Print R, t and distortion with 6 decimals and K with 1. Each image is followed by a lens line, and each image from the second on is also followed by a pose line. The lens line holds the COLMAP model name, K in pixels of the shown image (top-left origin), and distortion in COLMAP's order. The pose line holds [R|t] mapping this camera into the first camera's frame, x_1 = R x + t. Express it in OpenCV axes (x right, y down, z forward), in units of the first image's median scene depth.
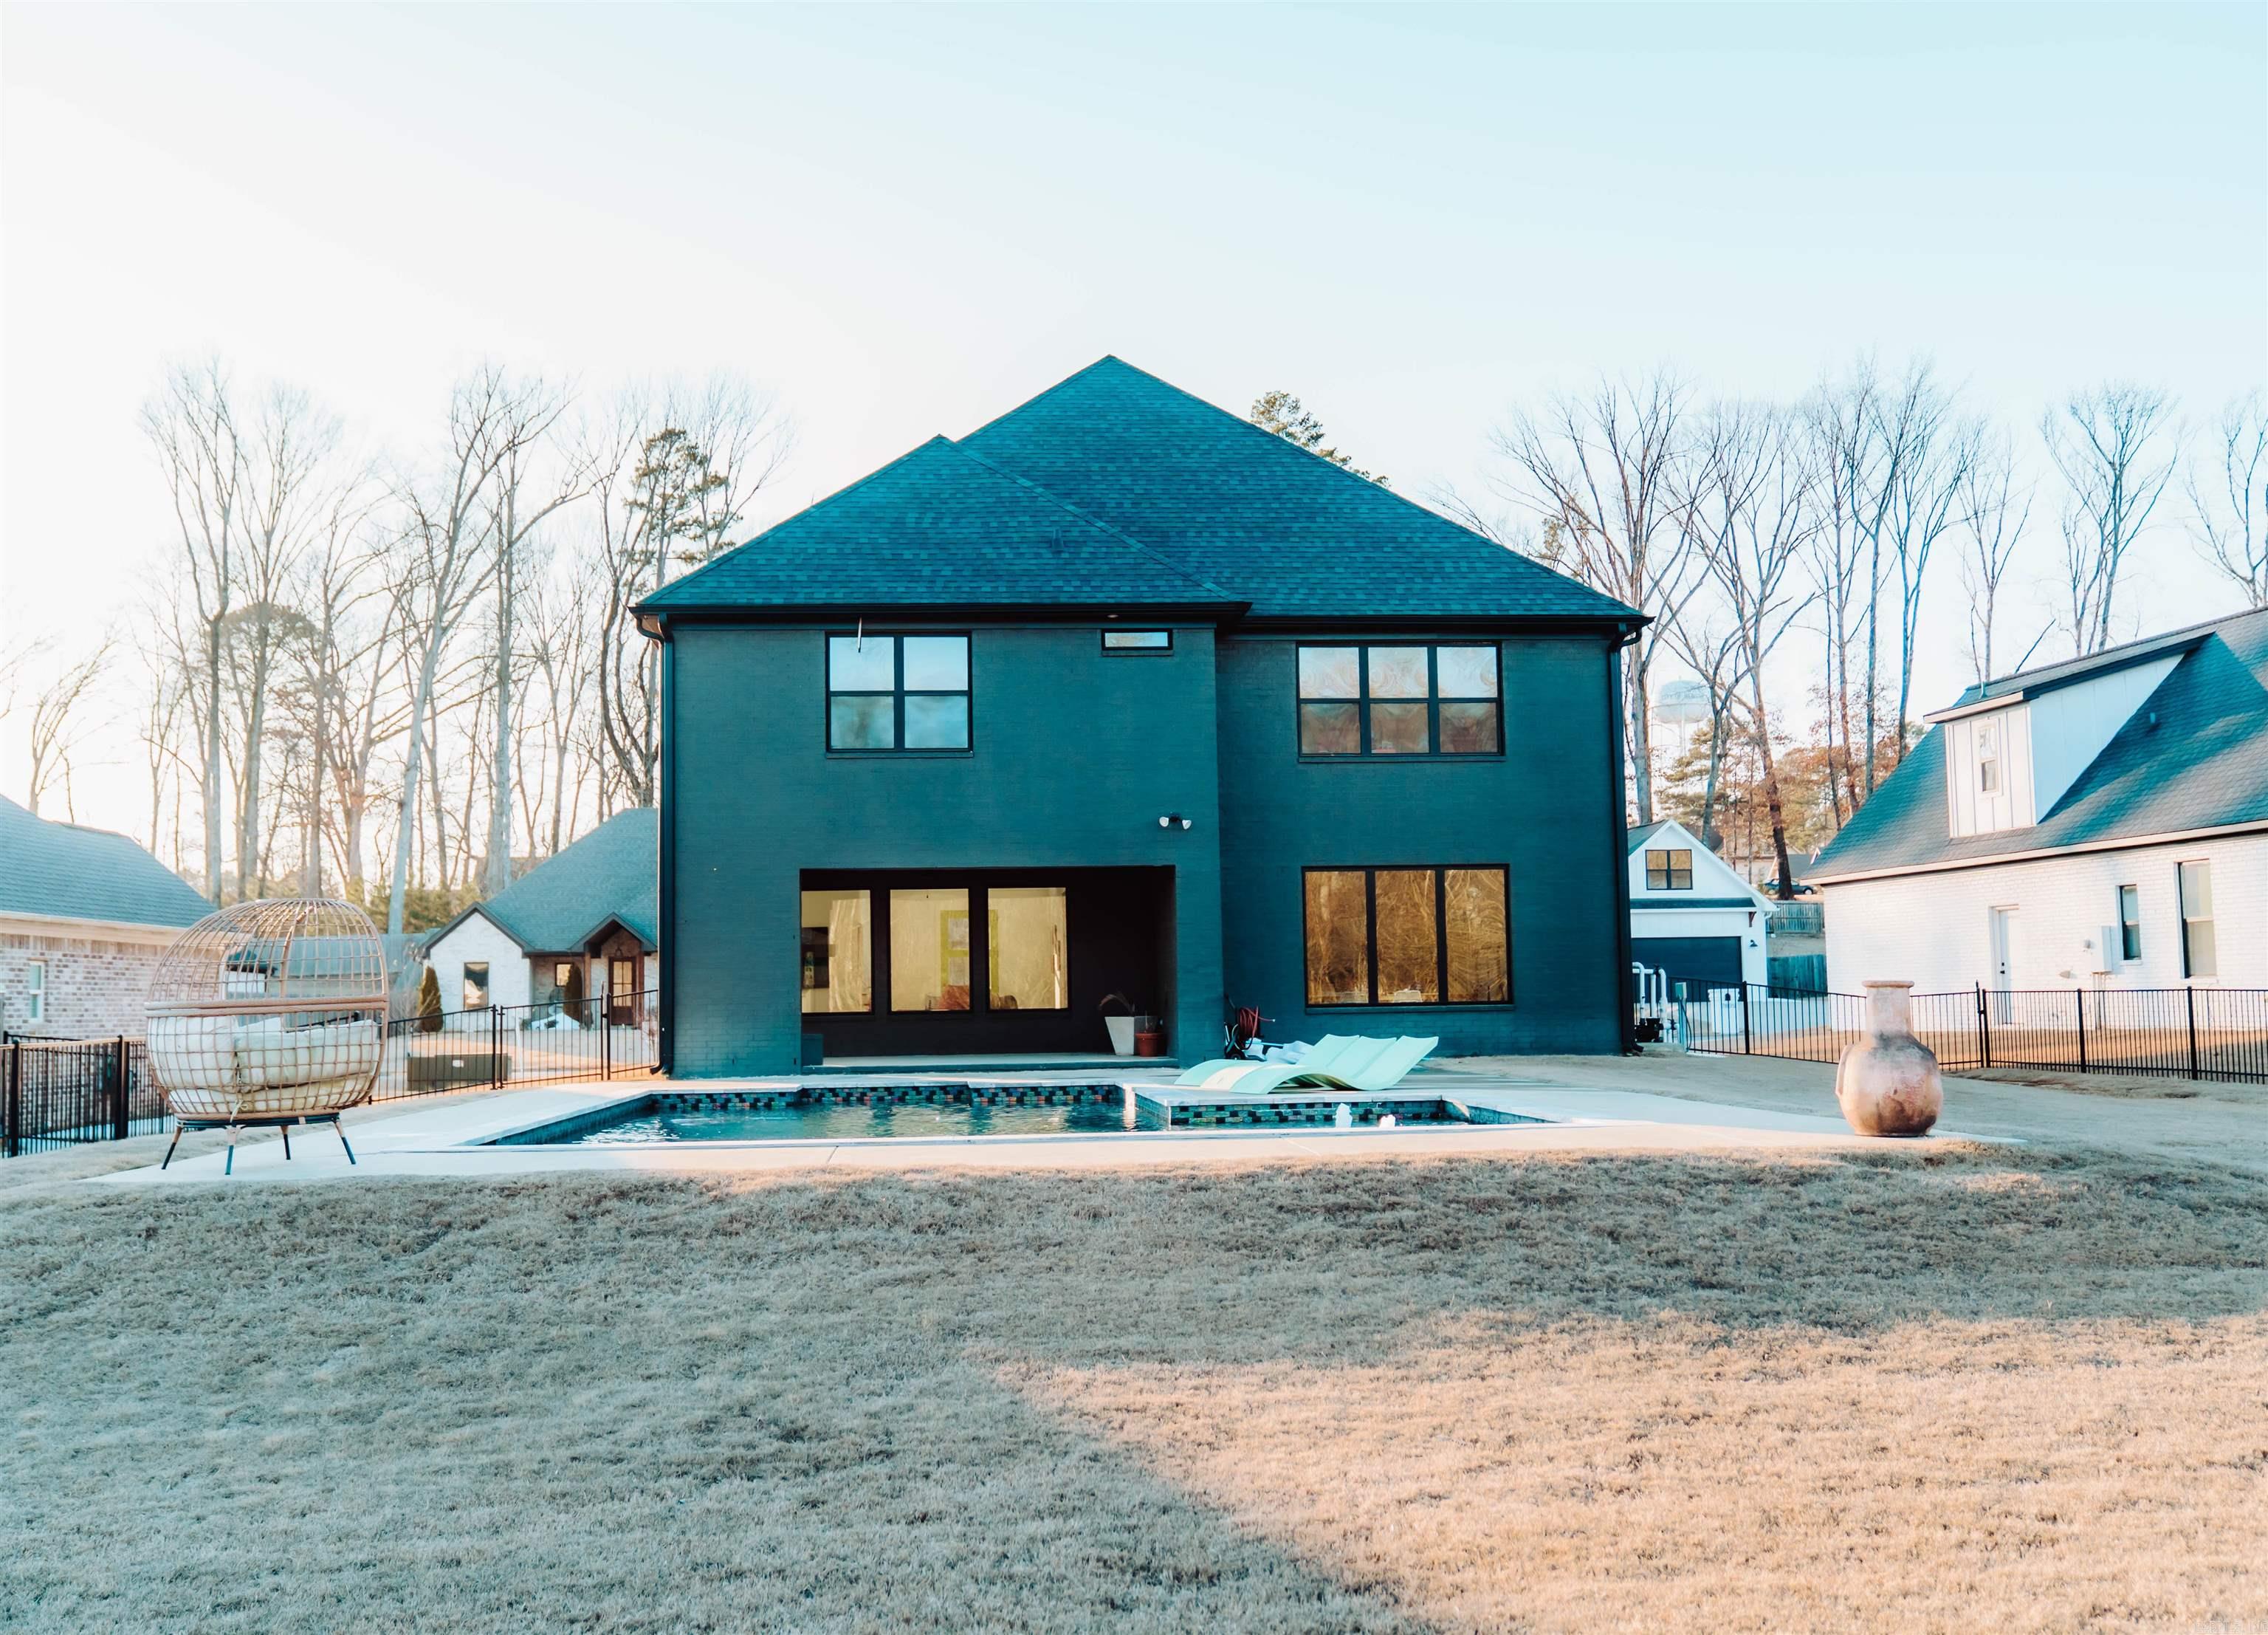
lens RADIAL K [[2158.7, 0, 1125.5], [0, 2158.7, 817.8], [0, 0, 1]] dist [-0.008728, 0.000000]
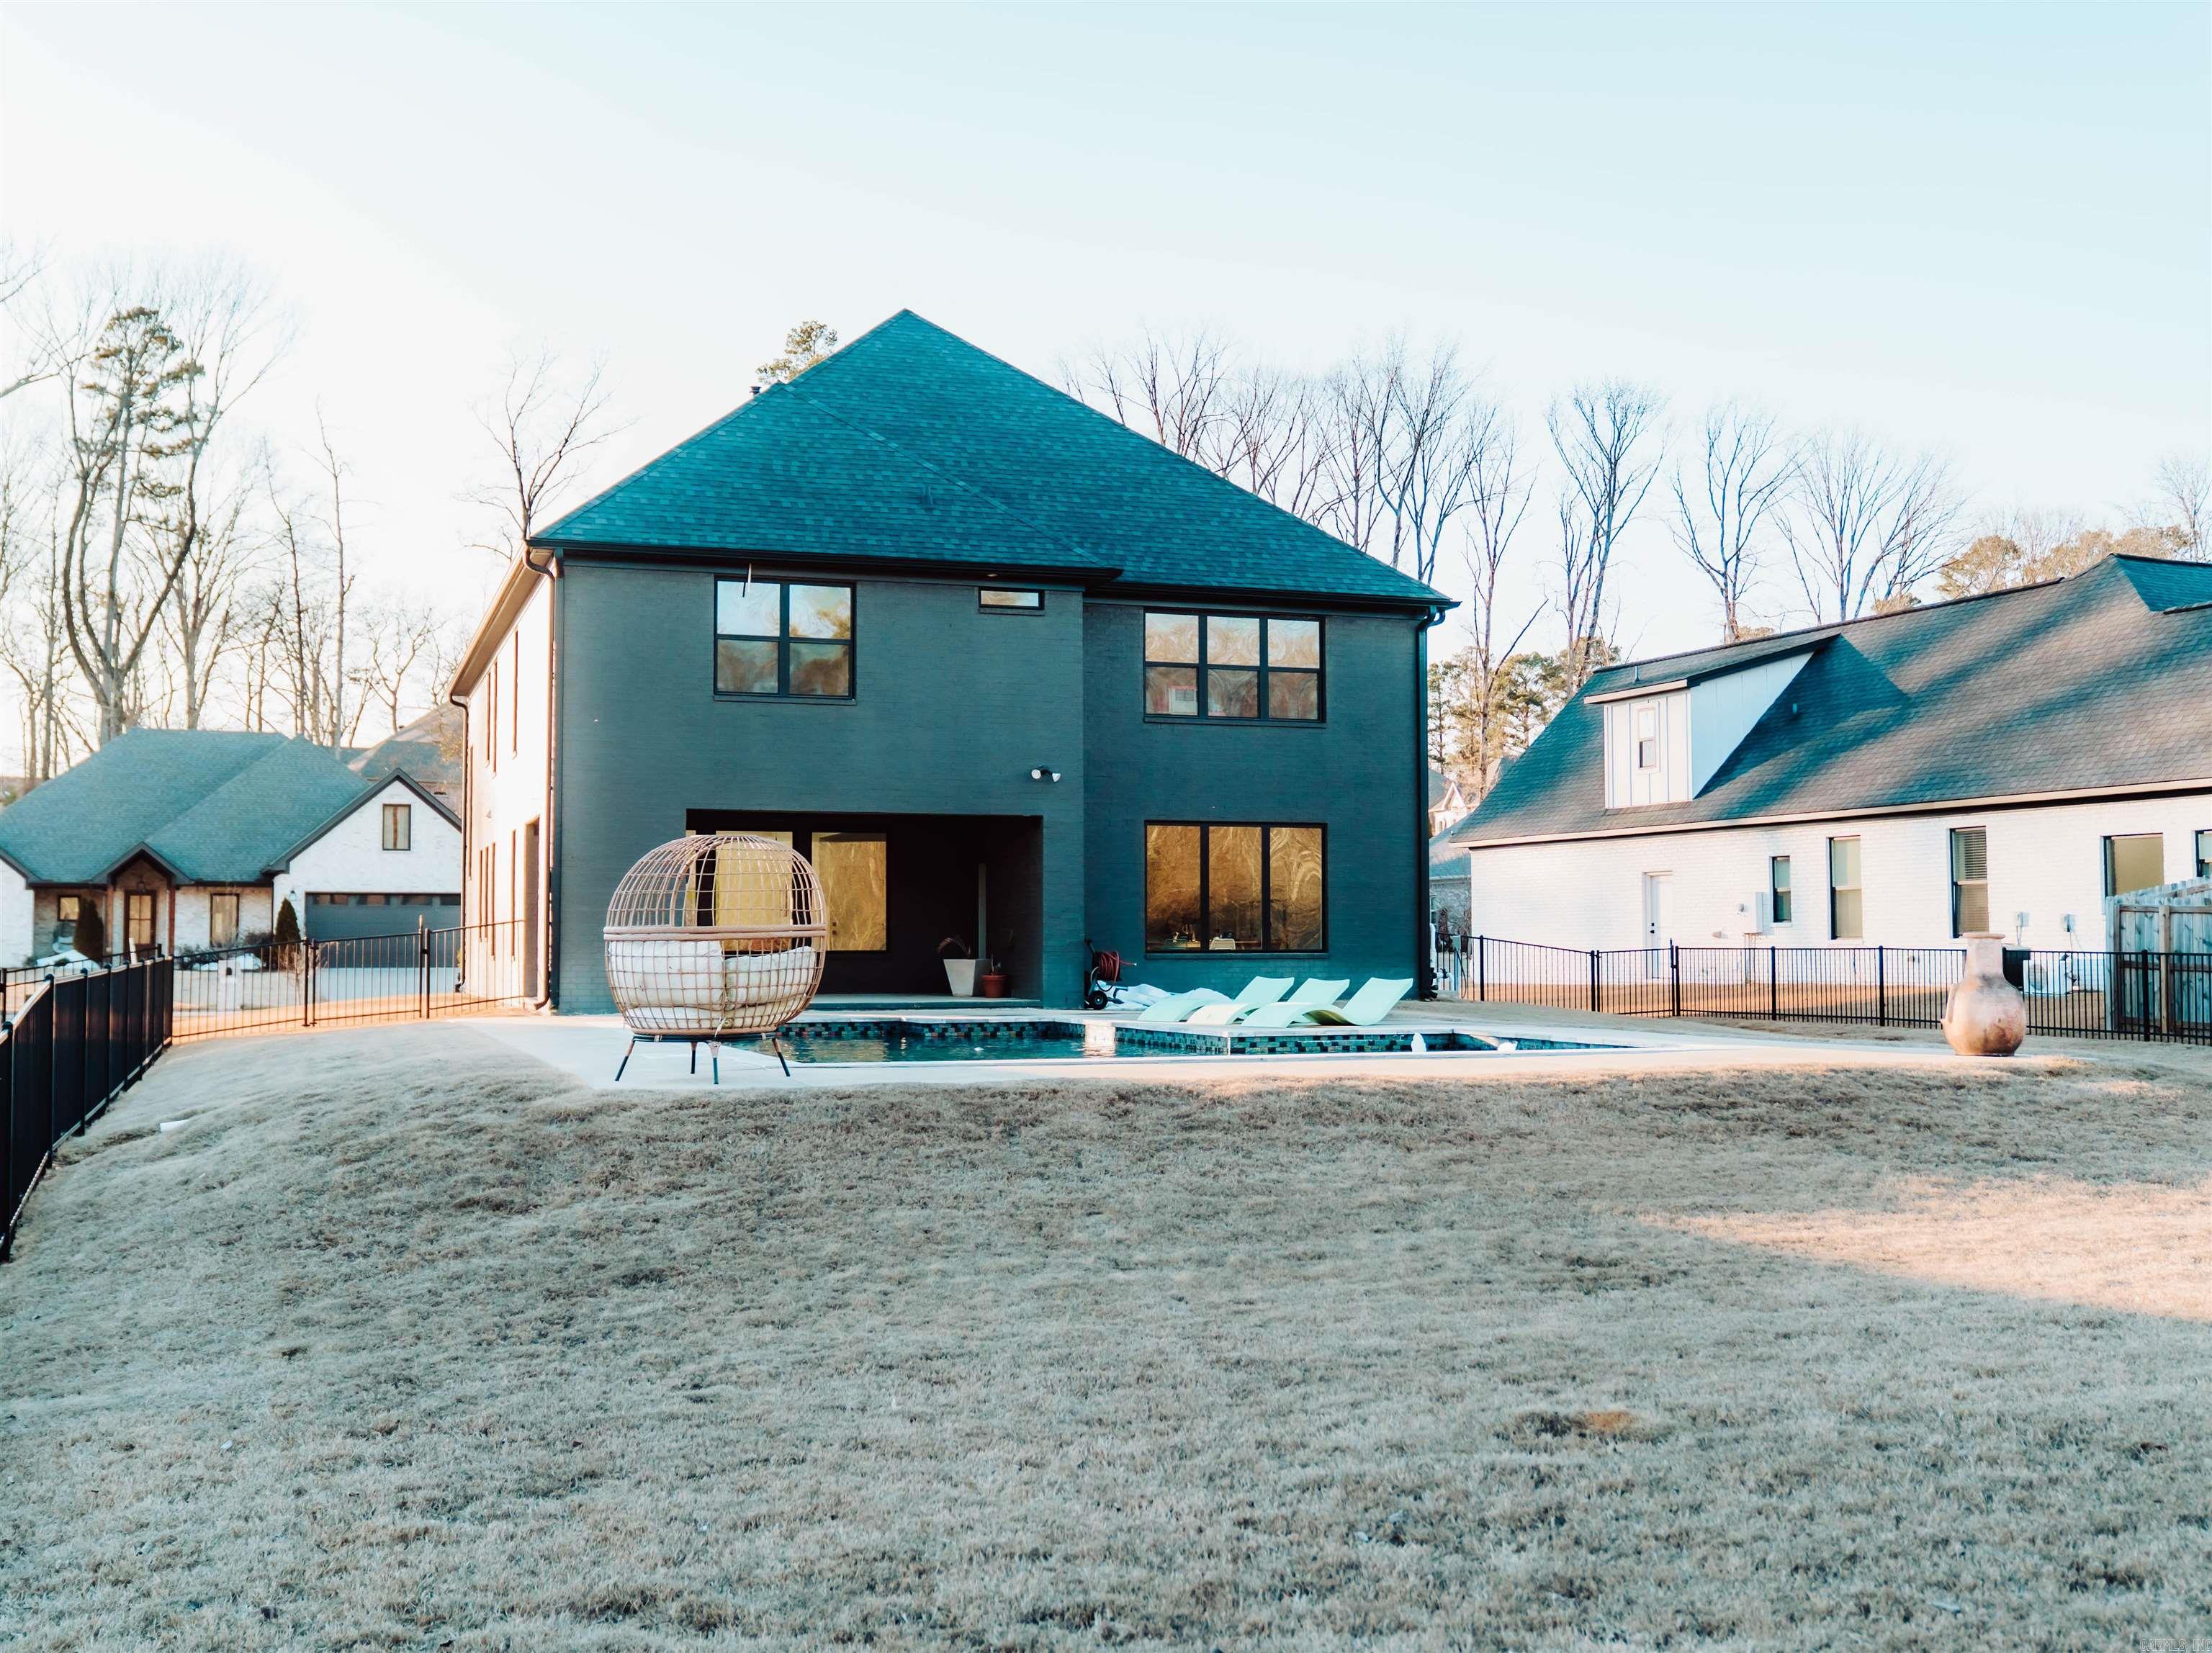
lens RADIAL K [[2233.5, 0, 1118.0], [0, 2233.5, 830.7], [0, 0, 1]] dist [-0.011229, 0.000000]
pose [[0.969112, 0.027680, 0.245064, -0.196409], [-0.035097, 0.999047, 0.025952, -0.000284], [-0.244112, -0.033752, 0.969159, -0.059724]]
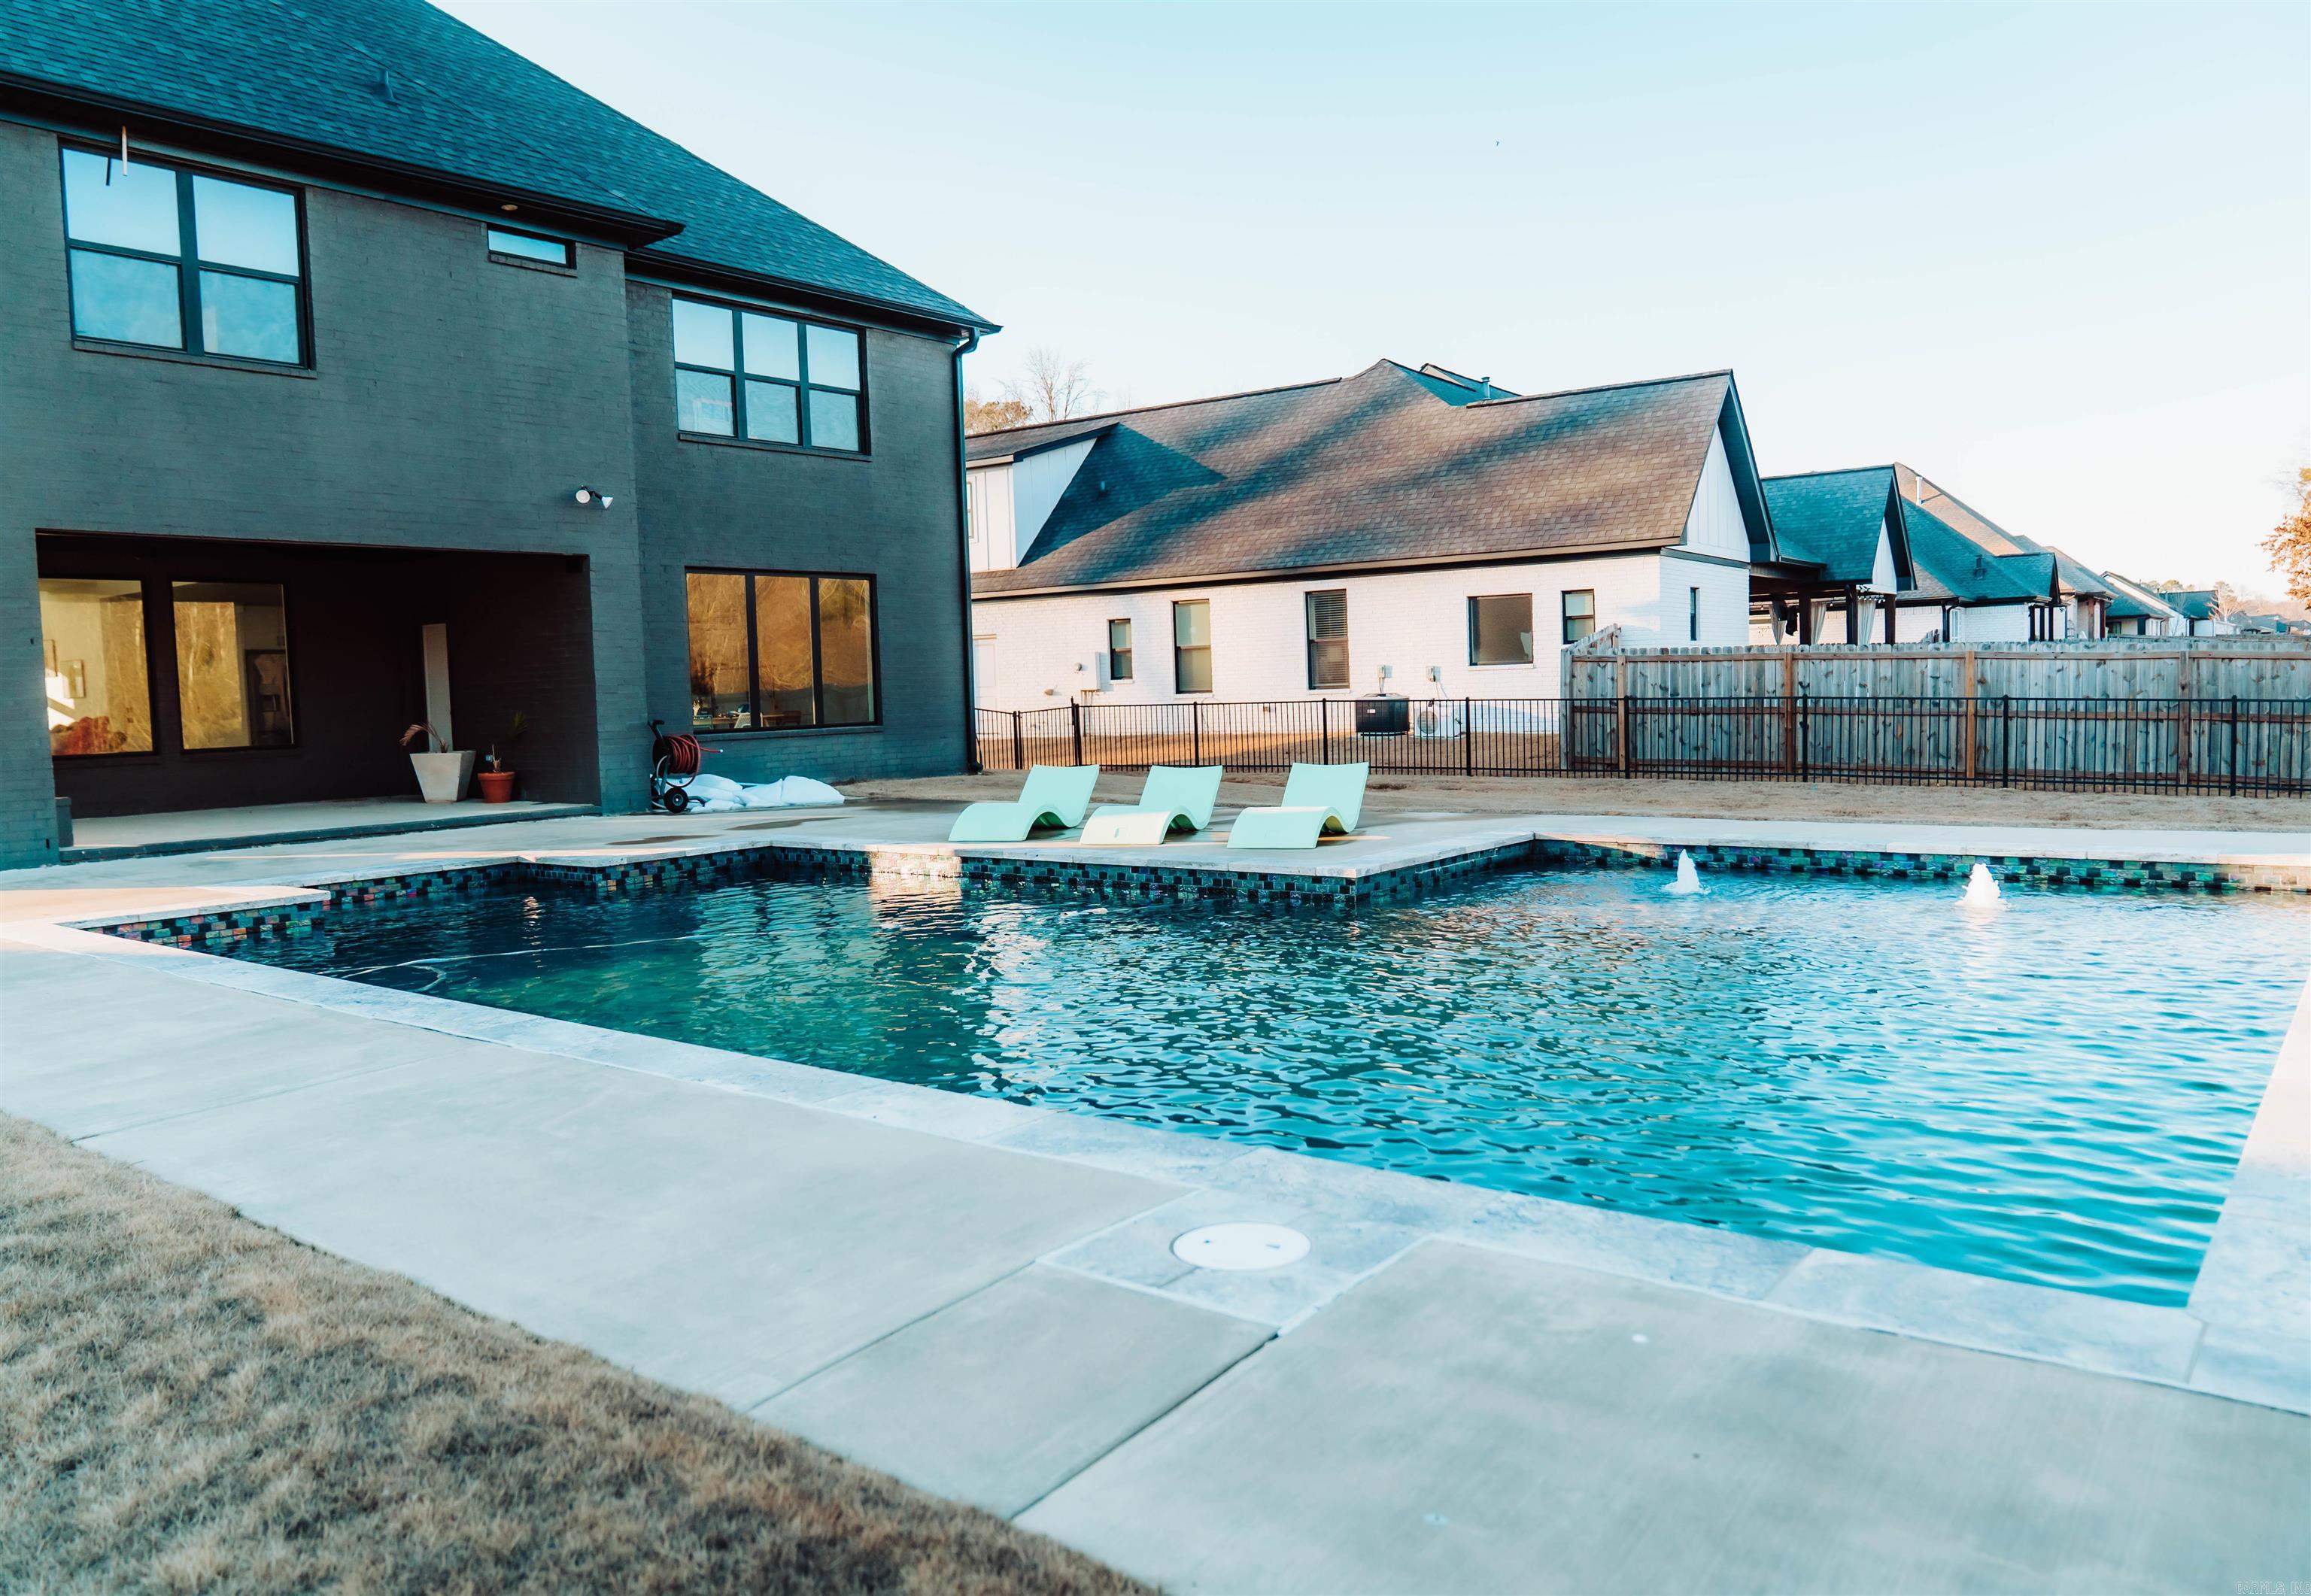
lens RADIAL K [[1606.1, 0, 1146.6], [0, 1606.1, 792.0], [0, 0, 1]] dist [-0.021979, 0.000558]
pose [[0.690642, -0.052601, 0.721281, -0.242941], [-0.042283, 0.992708, 0.112882, 0.031146], [-0.721959, -0.108459, 0.683382, 0.429330]]
